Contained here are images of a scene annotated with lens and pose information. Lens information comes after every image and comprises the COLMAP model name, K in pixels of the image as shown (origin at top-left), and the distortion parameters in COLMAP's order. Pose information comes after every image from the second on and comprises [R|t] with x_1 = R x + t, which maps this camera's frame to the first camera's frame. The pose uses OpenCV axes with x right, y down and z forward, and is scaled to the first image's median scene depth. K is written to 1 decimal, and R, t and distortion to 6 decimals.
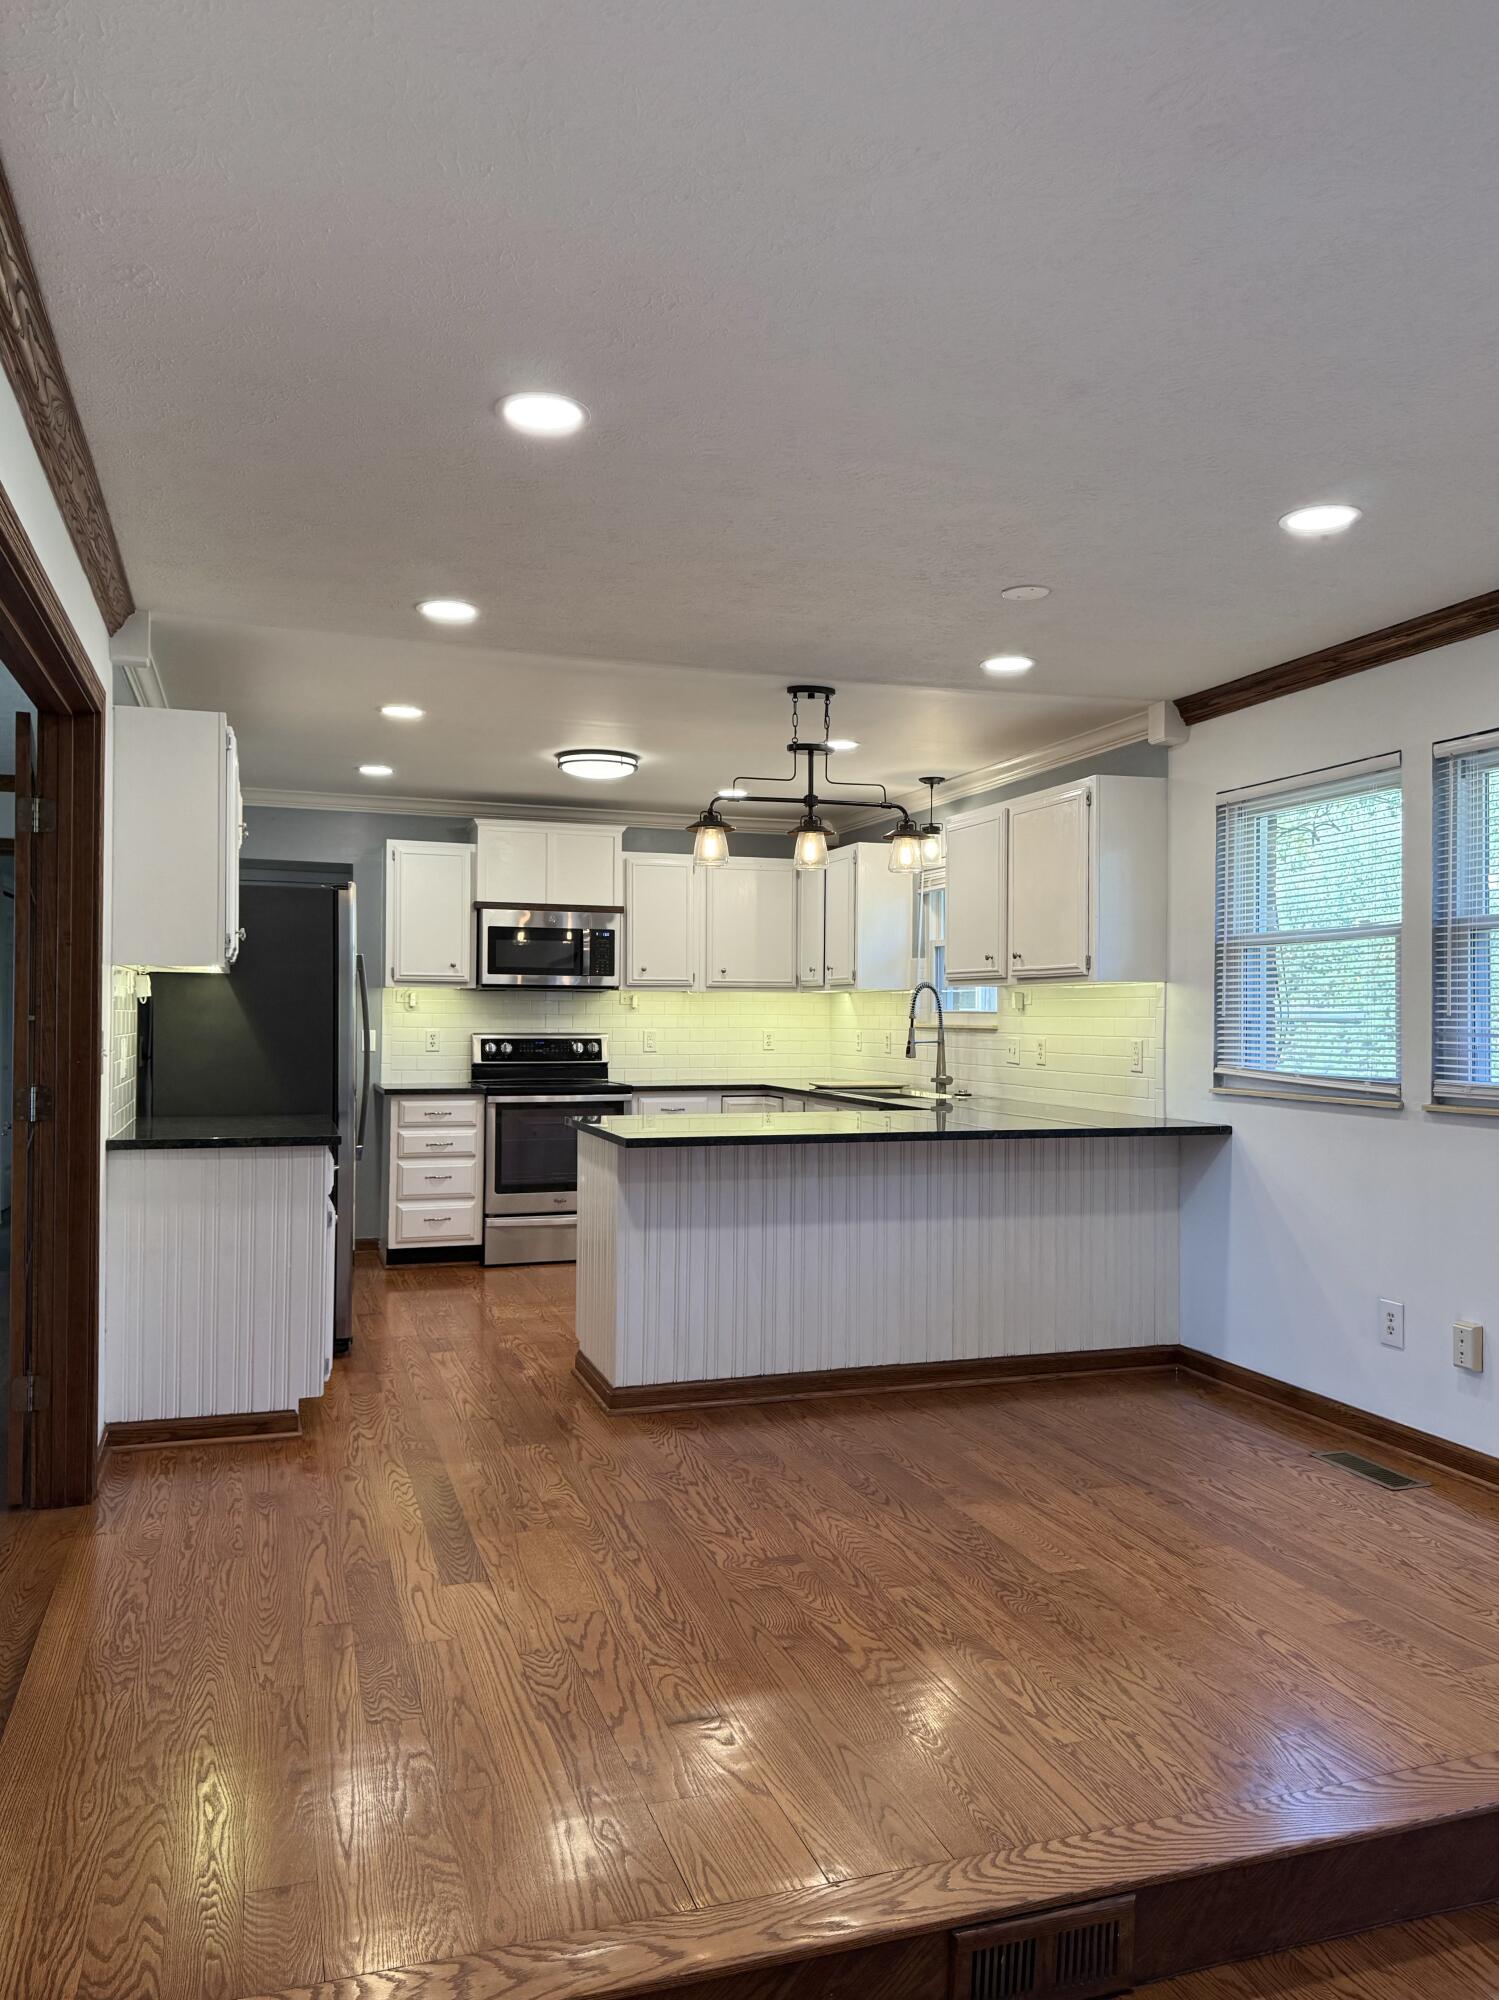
lens RADIAL K [[1462.1, 0, 755.9], [0, 1462.1, 1007.7], [0, 0, 1]] dist [0.107770, -0.175655]
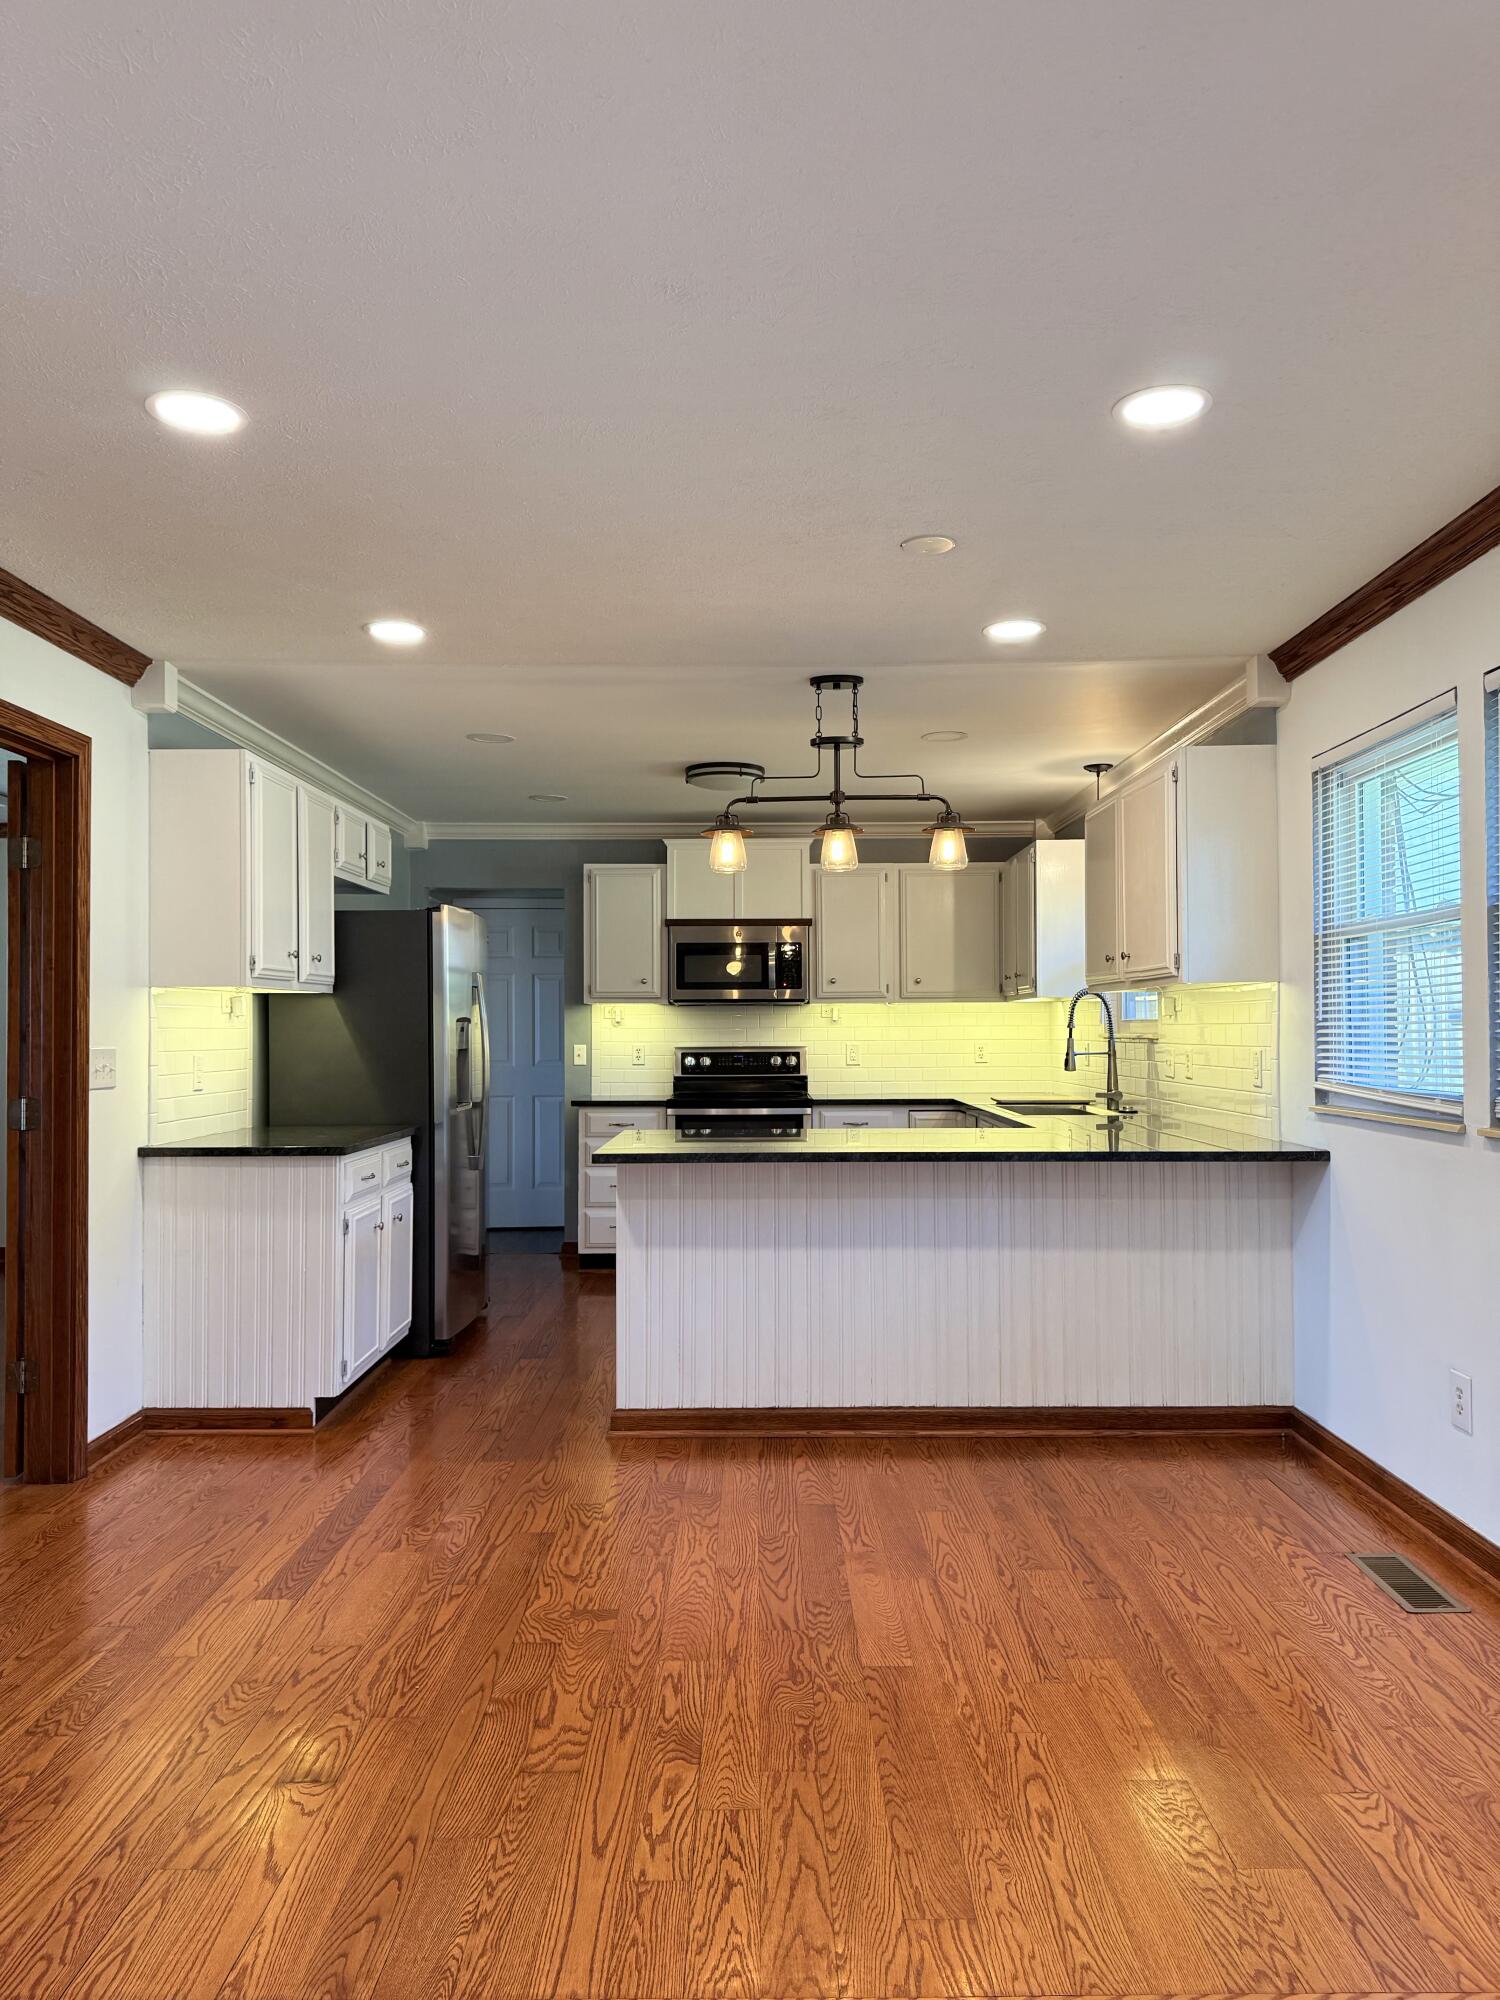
lens RADIAL K [[1417.1, 0, 750.0], [0, 1417.1, 1000.0], [0, 0, 1]] dist [0.056588, -0.067117]
pose [[0.945978, -0.018493, -0.323703, 0.269423], [0.013409, 0.999749, -0.017928, 0.004247], [0.323954, 0.012619, 0.945989, 0.119354]]
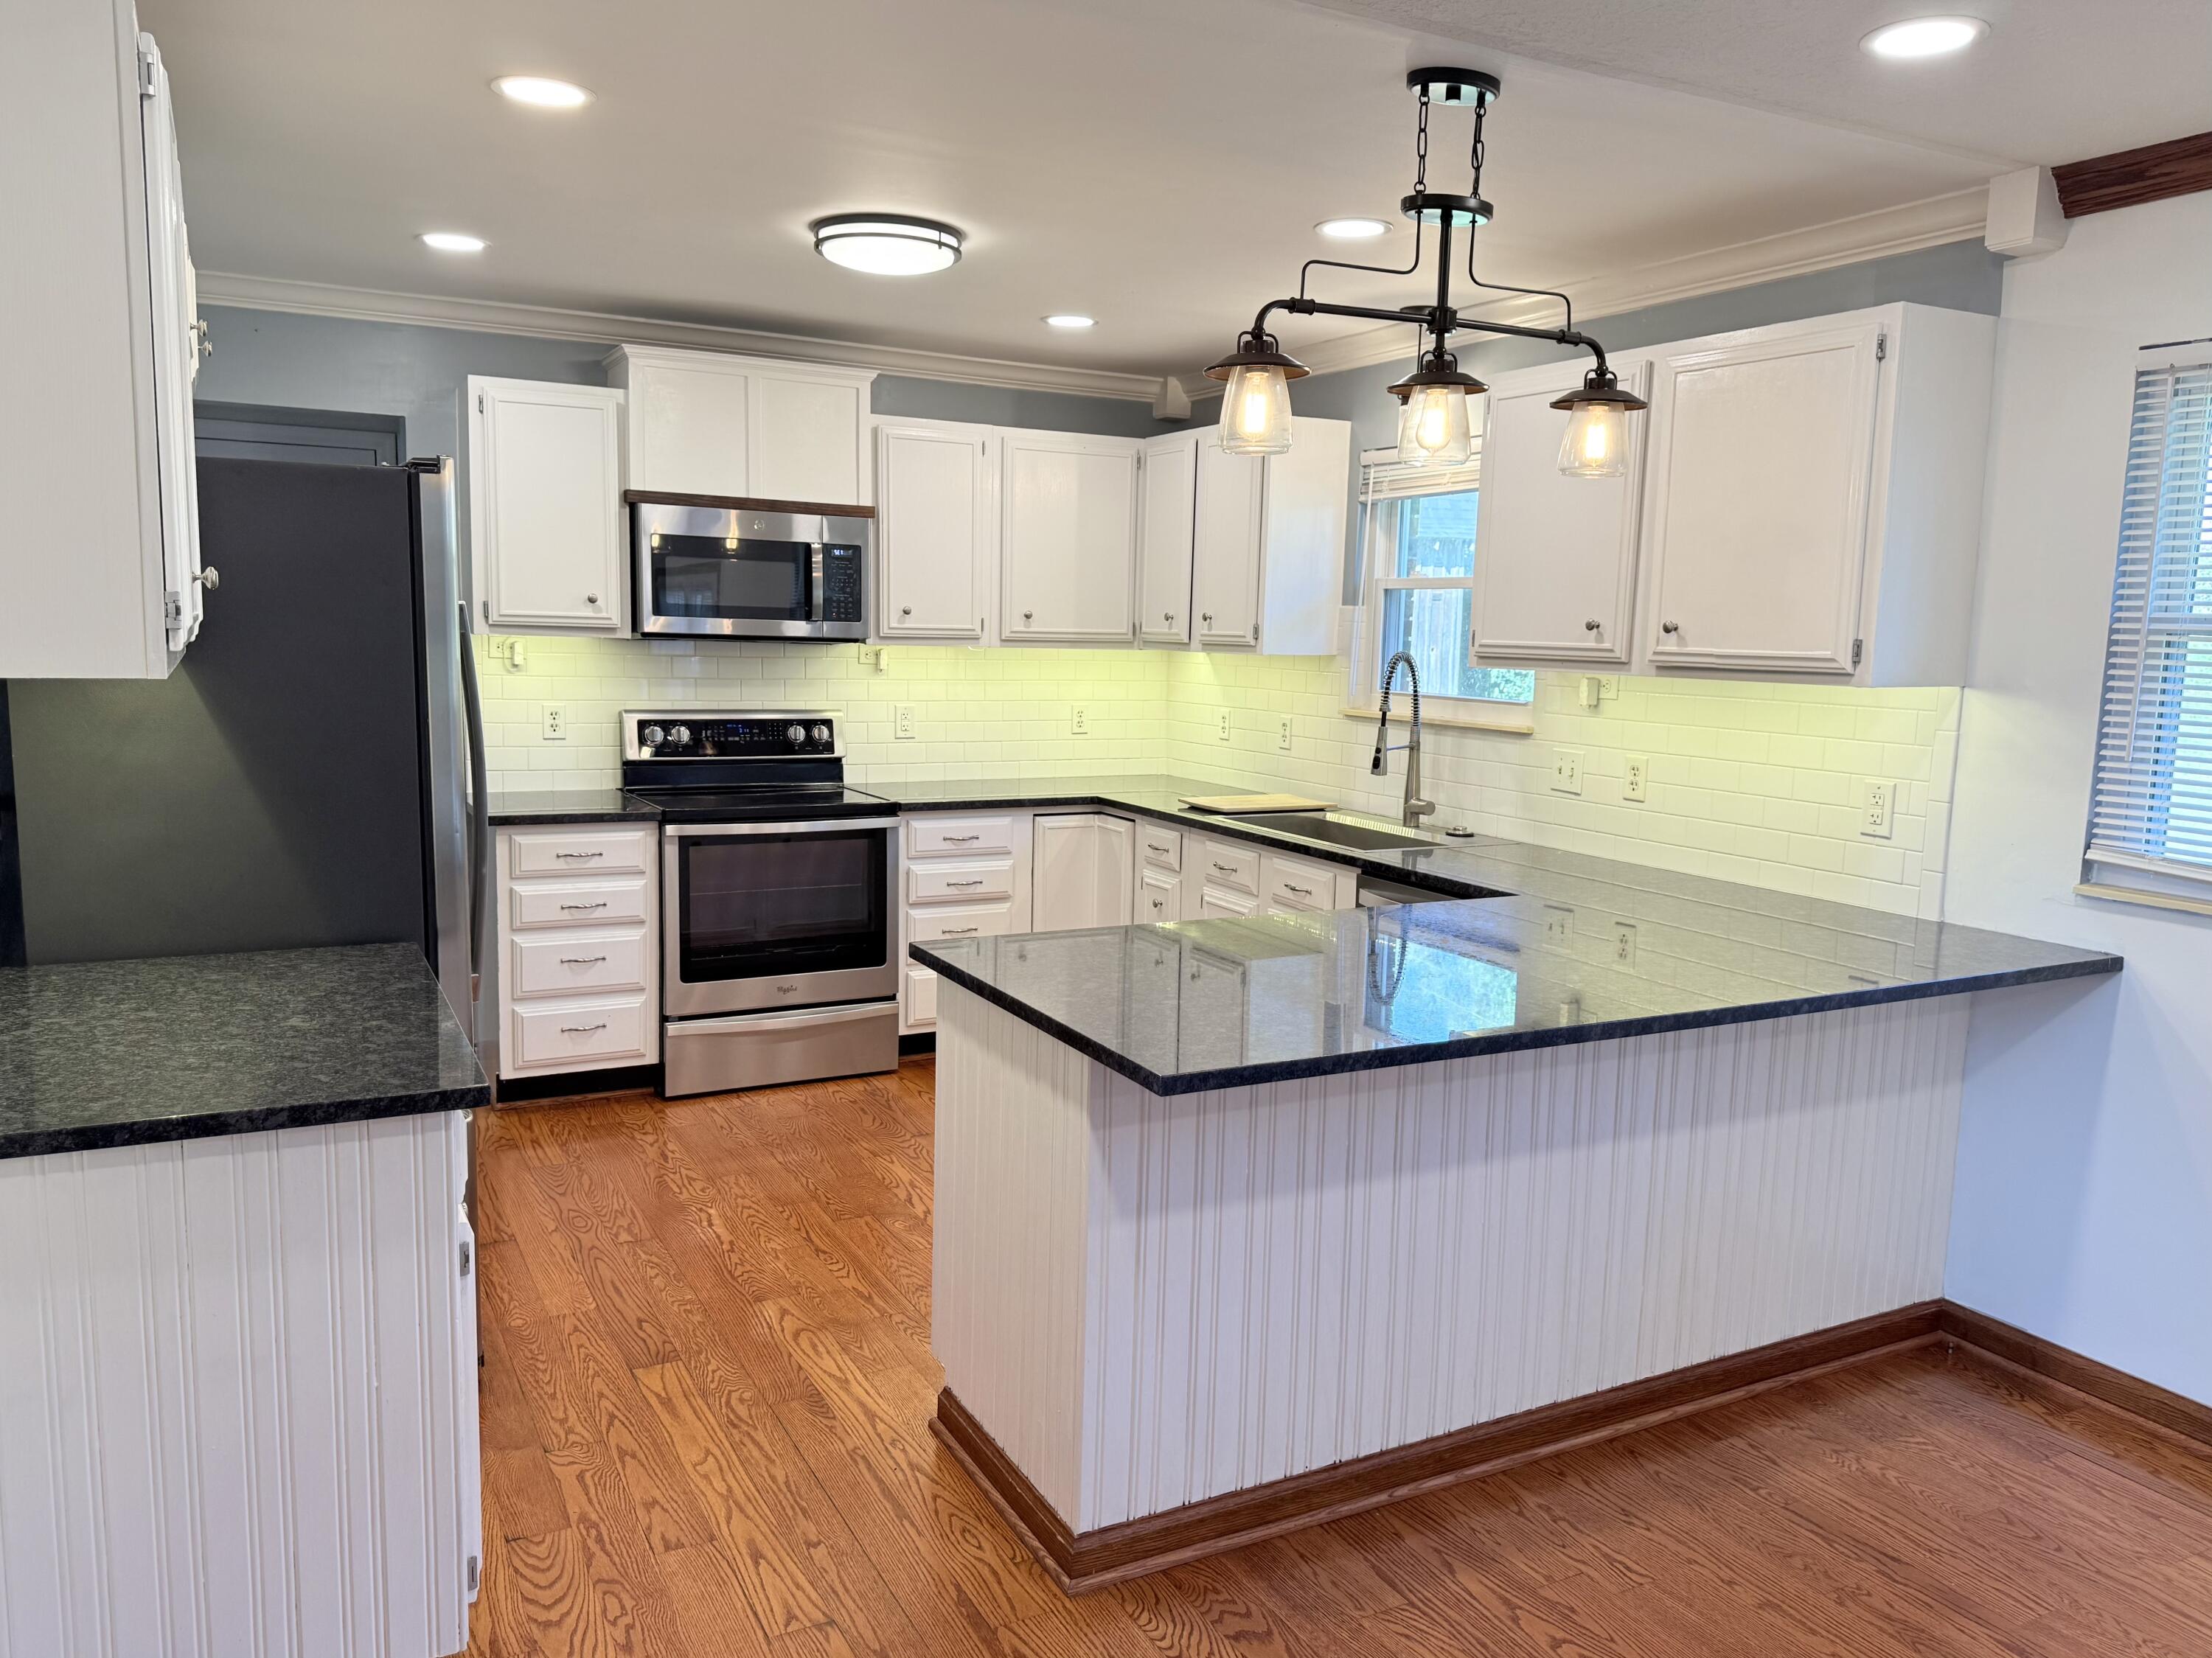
lens RADIAL K [[1617.0, 0, 1108.4], [0, 1617.0, 839.3], [0, 0, 1]] dist [0.107770, -0.175655]
pose [[0.986809, -0.003257, 0.161854, -0.156536], [-0.019835, 0.989832, 0.140849, -0.043765], [-0.160667, -0.142201, 0.976711, 0.449424]]
